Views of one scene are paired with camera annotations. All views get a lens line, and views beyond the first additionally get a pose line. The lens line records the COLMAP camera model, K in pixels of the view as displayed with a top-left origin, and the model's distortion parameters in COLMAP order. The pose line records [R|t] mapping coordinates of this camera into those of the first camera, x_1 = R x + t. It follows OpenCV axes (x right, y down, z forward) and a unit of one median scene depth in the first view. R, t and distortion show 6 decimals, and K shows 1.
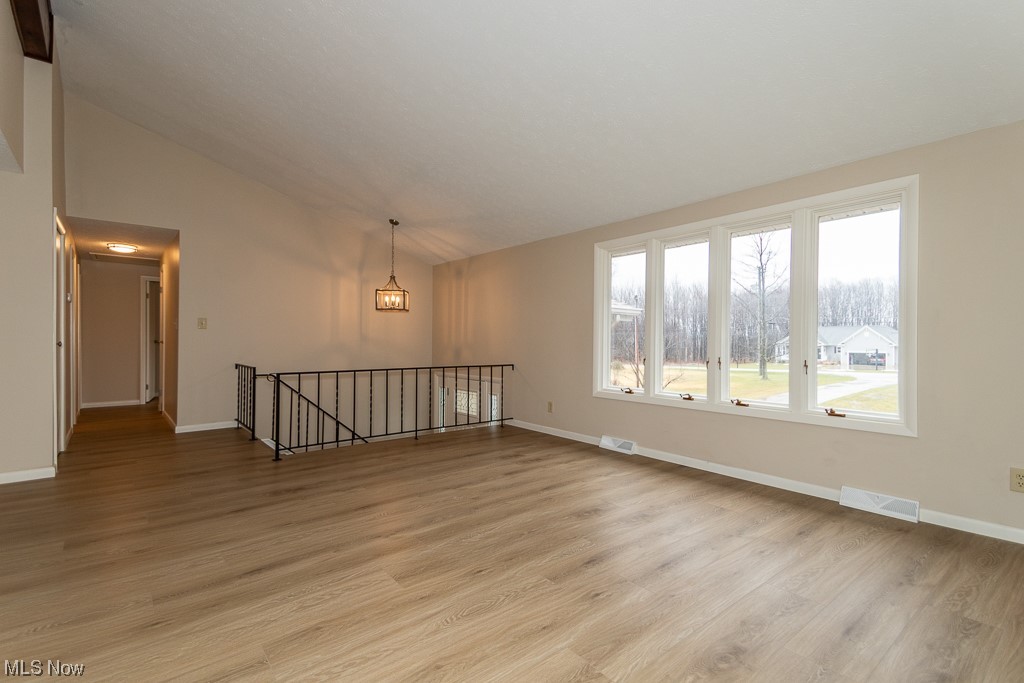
lens RADIAL K [[483.3, 0, 511.6], [0, 483.3, 353.6], [0, 0, 1]] dist [0.047032, -0.000853]
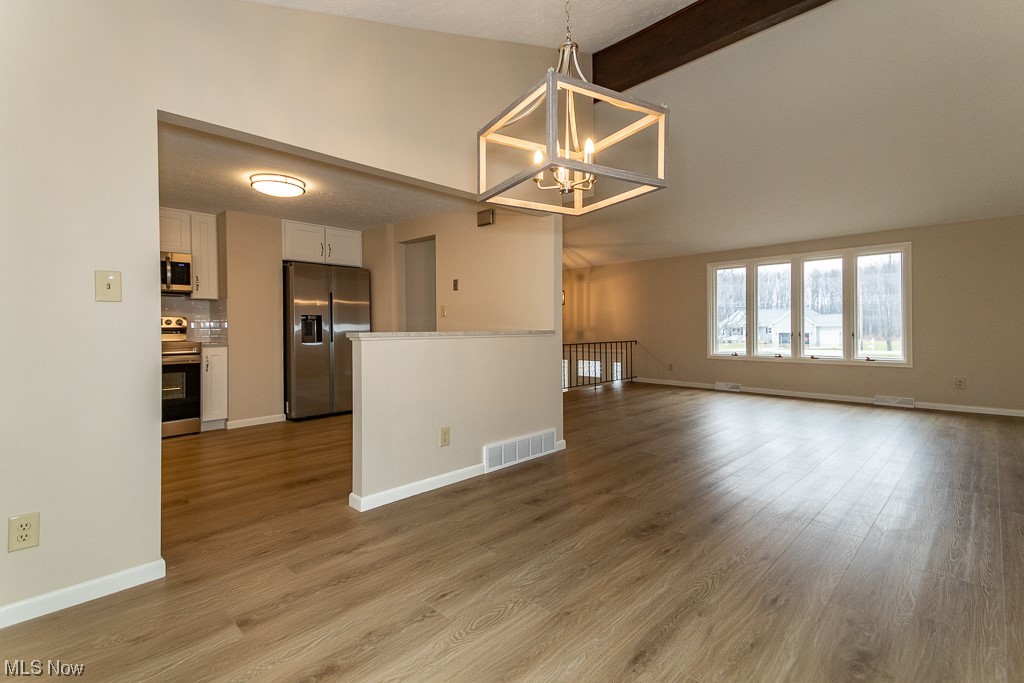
lens RADIAL K [[467.2, 0, 516.1], [0, 467.2, 327.2], [0, 0, 1]] dist [0.041968, -0.000224]
pose [[0.994346, -0.012460, 0.105460, -1.053154], [0.016513, 0.999155, -0.037645, 0.043865], [-0.104901, 0.039173, 0.993711, -0.839630]]
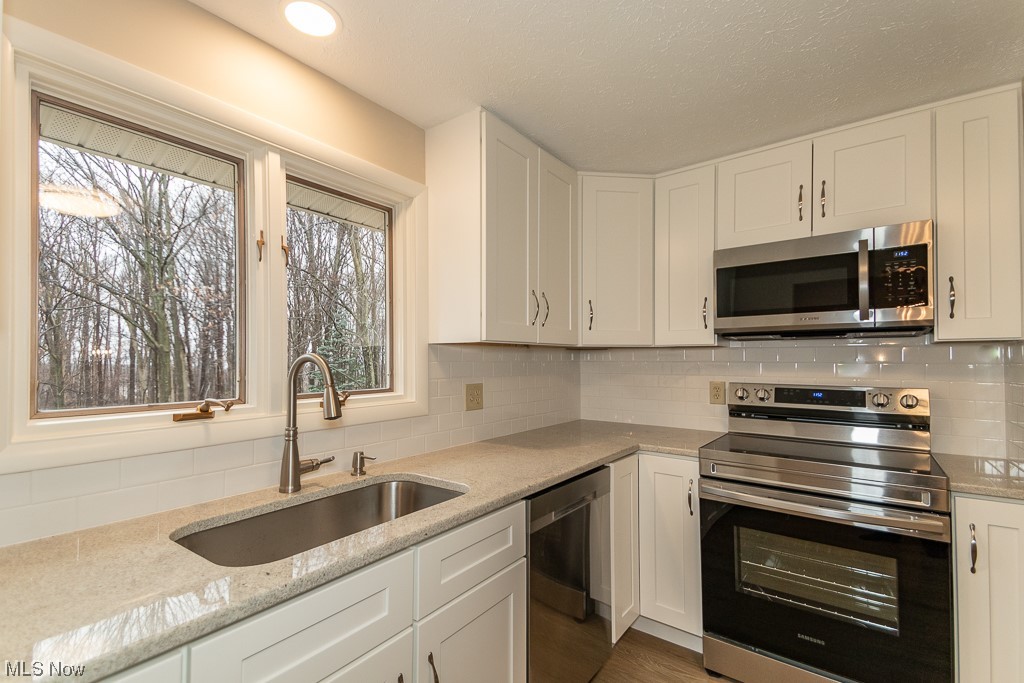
lens RADIAL K [[466.8, 0, 509.4], [0, 466.8, 351.4], [0, 0, 1]] dist [0.042307, -0.000951]
pose [[0.226749, -0.023549, -0.973668, -1.527885], [-0.040123, 0.998633, -0.033497, -0.082252], [0.973126, 0.046661, 0.225495, 0.263000]]
